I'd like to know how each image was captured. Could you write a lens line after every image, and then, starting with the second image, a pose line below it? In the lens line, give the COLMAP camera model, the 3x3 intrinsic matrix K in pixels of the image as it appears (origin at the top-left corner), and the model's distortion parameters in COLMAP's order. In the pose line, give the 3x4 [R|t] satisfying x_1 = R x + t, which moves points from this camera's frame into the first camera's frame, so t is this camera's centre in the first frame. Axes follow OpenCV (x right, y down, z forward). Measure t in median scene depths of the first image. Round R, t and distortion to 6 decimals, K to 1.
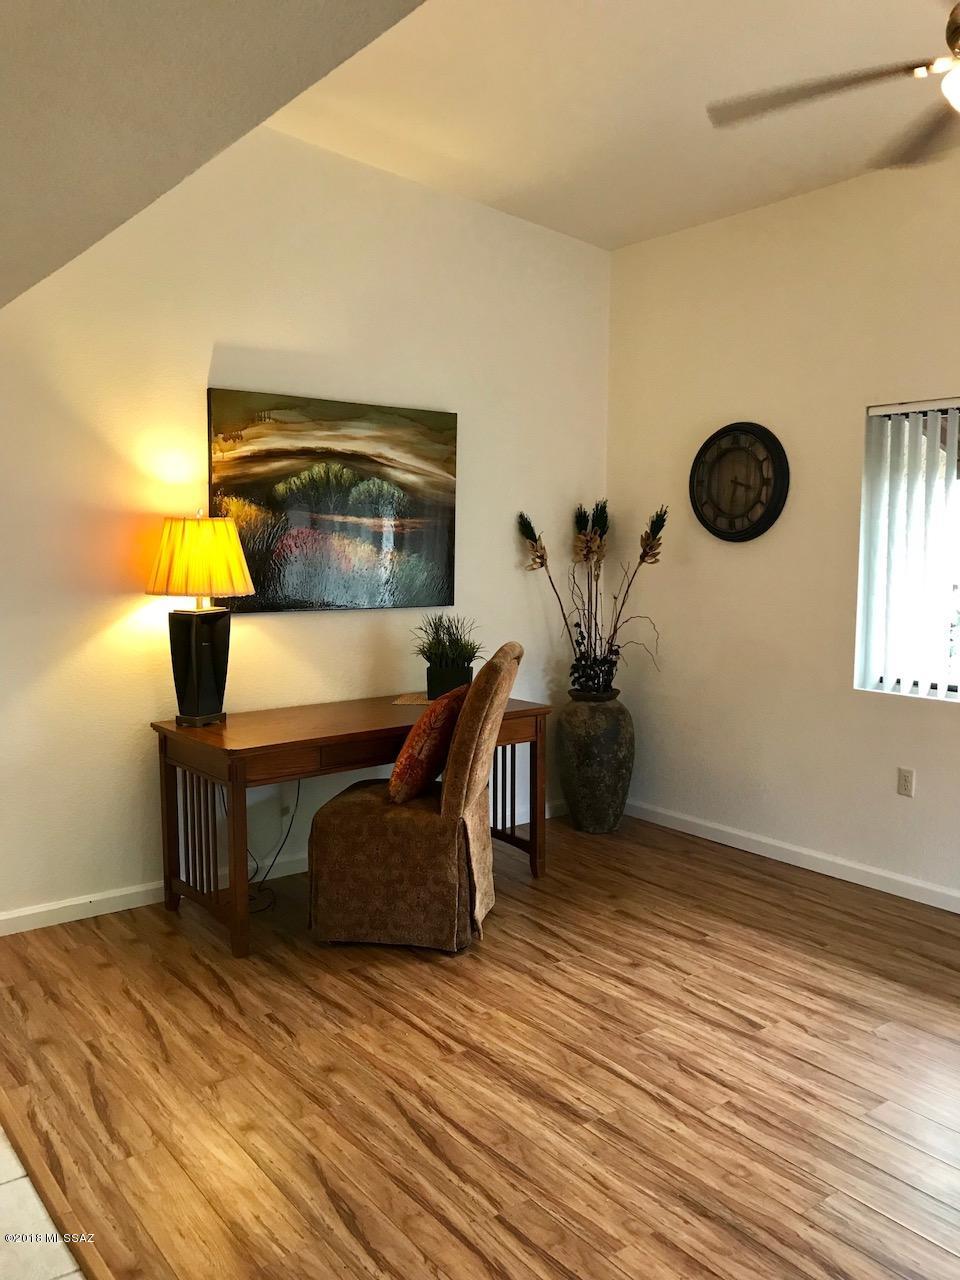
lens RADIAL K [[1053.0, 0, 480.4], [0, 1053.0, 635.8], [0, 0, 1]] dist [0.018957, 0.003530]
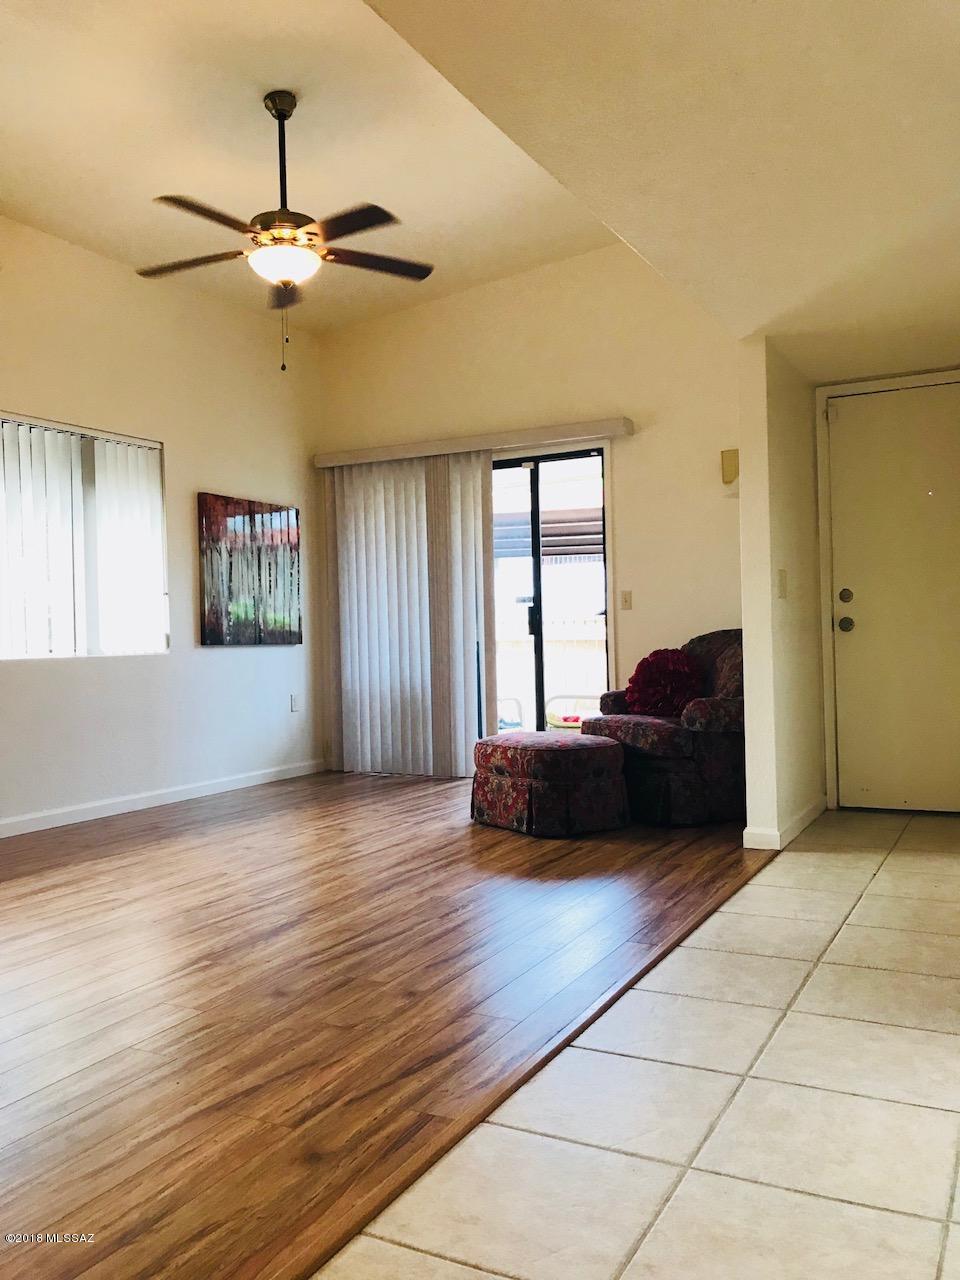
lens RADIAL K [[1053.0, 0, 478.4], [0, 1053.0, 647.6], [0, 0, 1]] dist [0.018957, 0.003530]
pose [[-0.428003, -0.003407, 0.903771, -0.864242], [0.099990, 0.993675, 0.051099, 0.066846], [-0.898229, 0.112238, -0.424955, 0.992512]]
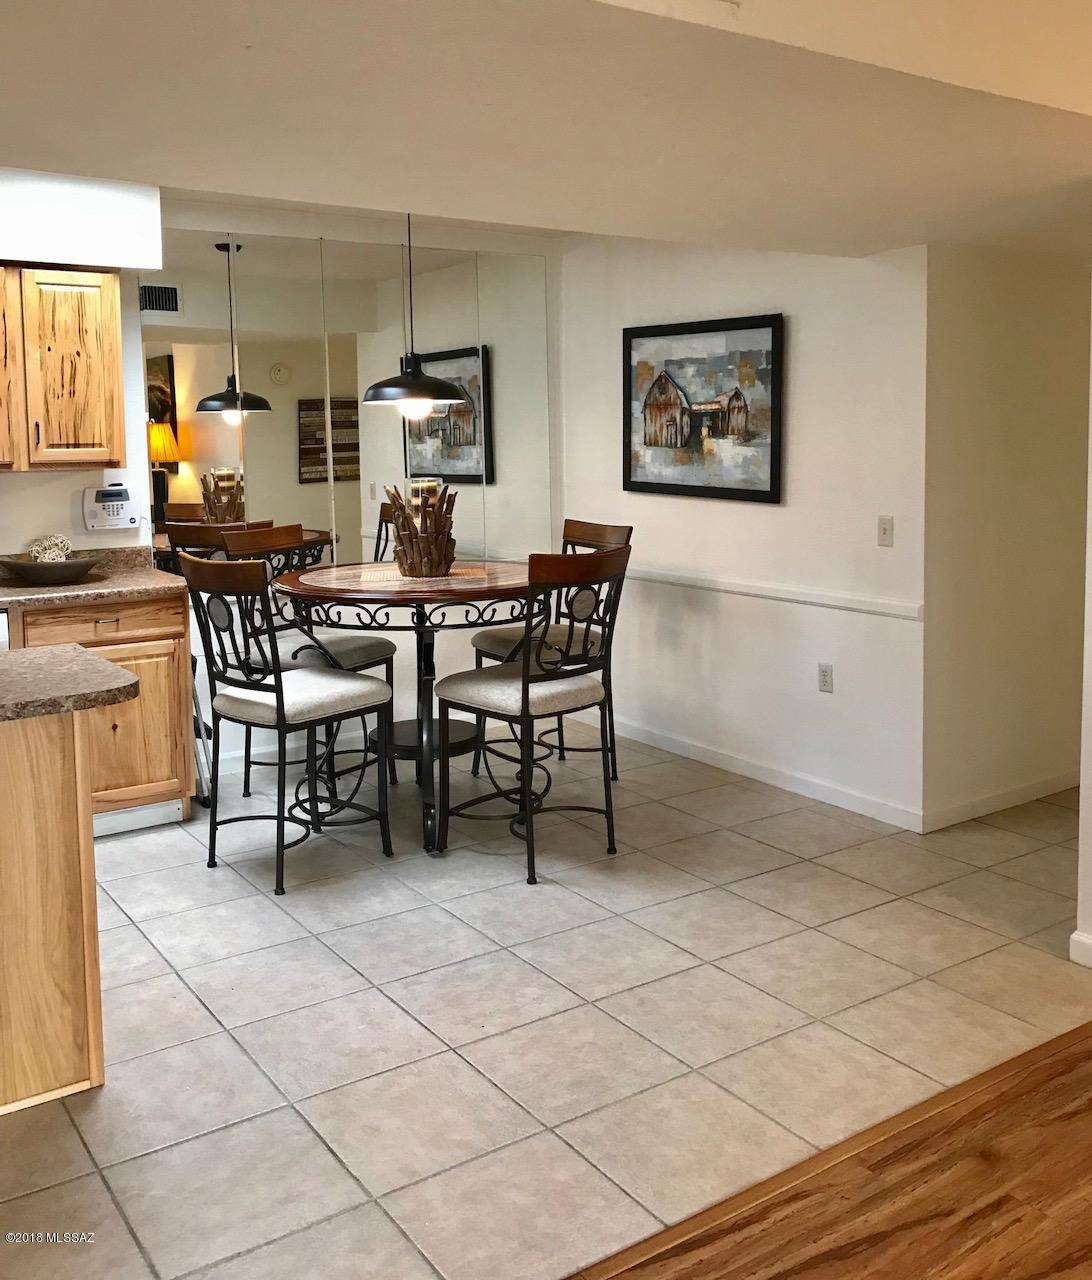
lens RADIAL K [[1205.3, 0, 549.8], [0, 1205.3, 527.8], [0, 0, 1]] dist [-0.005475, 0.000000]
pose [[-0.041642, 0.074152, -0.996377, 0.299254], [-0.074636, 0.994225, 0.077111, -0.051431], [0.996341, 0.077576, -0.035867, 0.623536]]
